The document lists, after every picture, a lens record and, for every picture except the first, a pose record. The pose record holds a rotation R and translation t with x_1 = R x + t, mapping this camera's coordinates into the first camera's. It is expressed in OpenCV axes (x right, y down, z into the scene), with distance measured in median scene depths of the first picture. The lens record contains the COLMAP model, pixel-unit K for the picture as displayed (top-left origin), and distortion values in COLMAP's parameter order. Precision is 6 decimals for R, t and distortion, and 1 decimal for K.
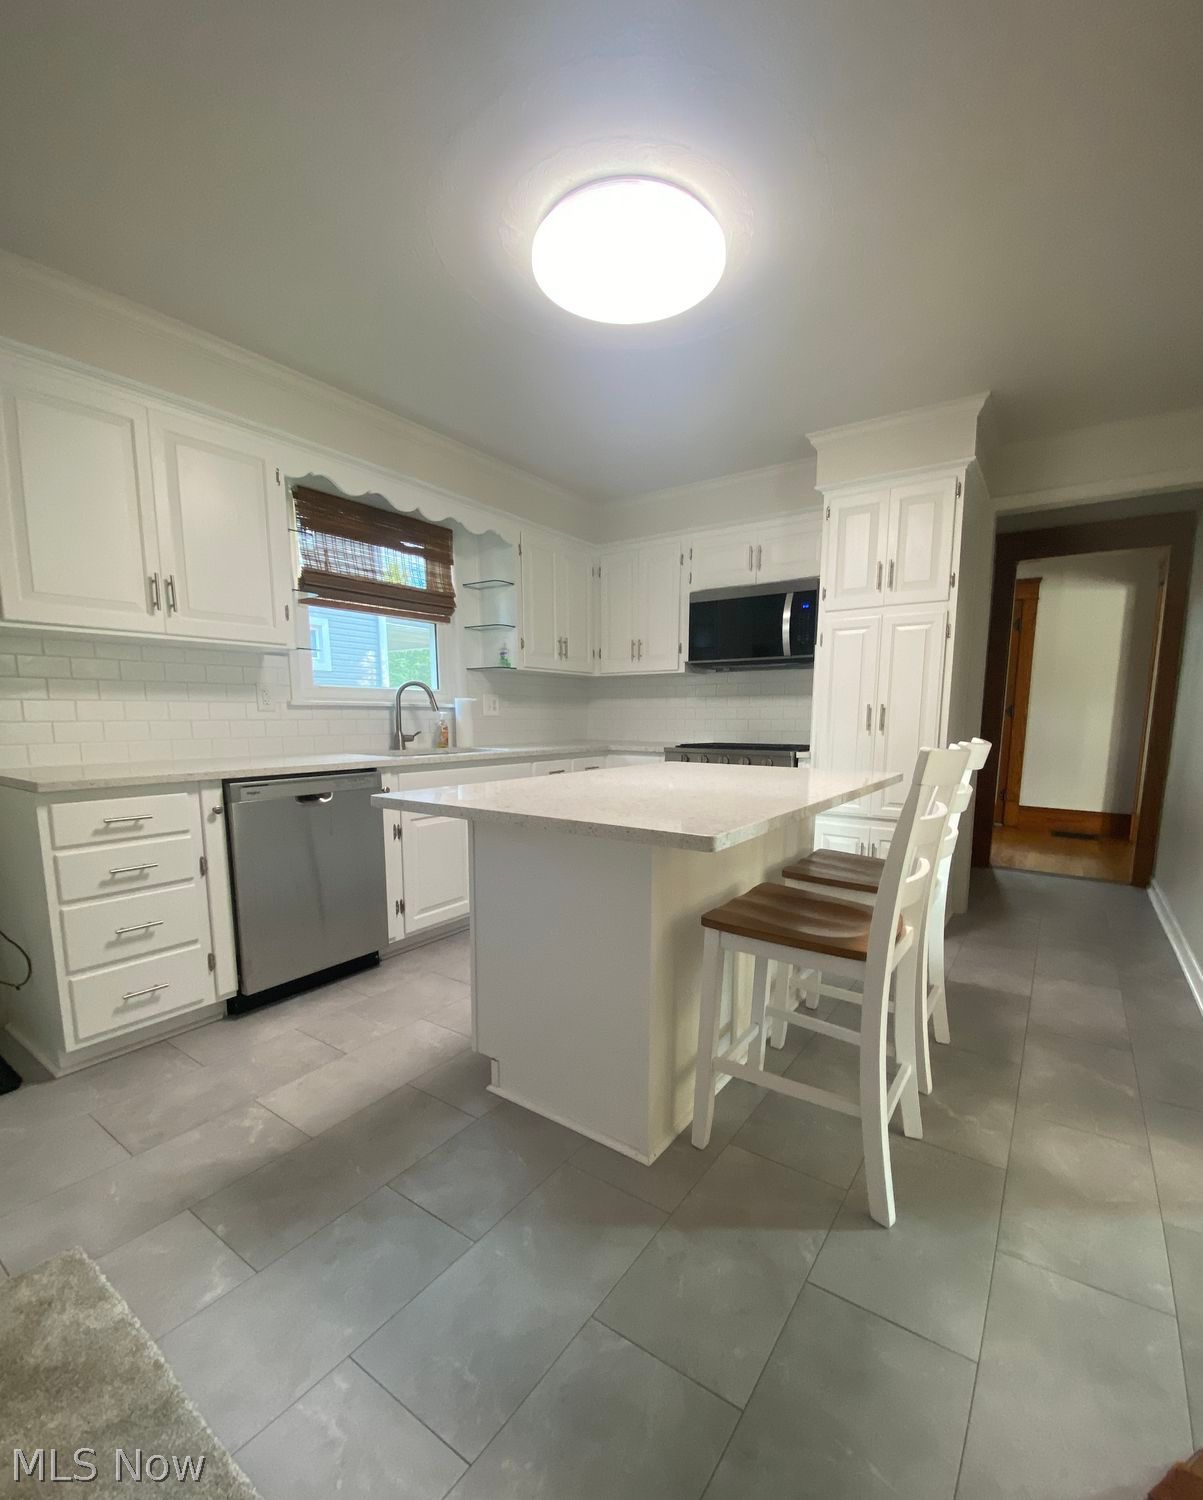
lens RADIAL K [[654.4, 0, 605.9], [0, 654.4, 807.7], [0, 0, 1]] dist [0.000456, -0.000277]
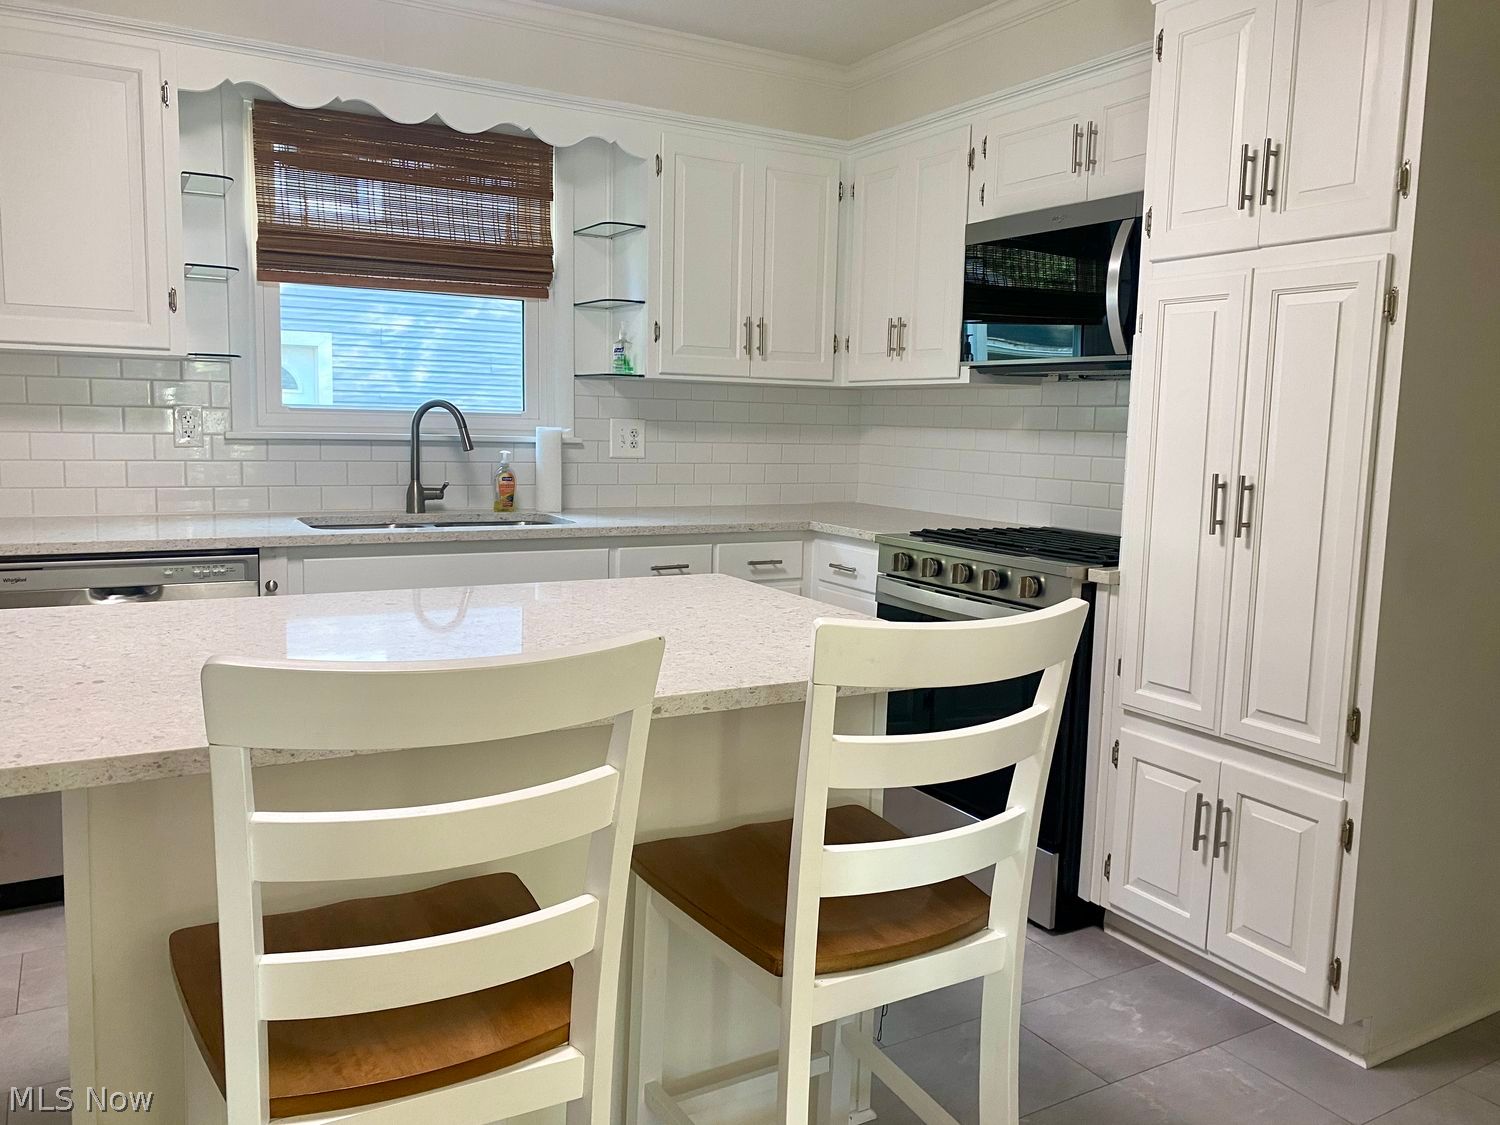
lens RADIAL K [[1141.9, 0, 744.4], [0, 1141.9, 554.2], [0, 0, 1]] dist [-0.011202, -0.005428]
pose [[0.903989, 0.070462, -0.421710, 0.401026], [-0.082456, 0.996542, -0.010247, -0.063834], [0.419530, 0.044036, 0.906673, 0.174267]]
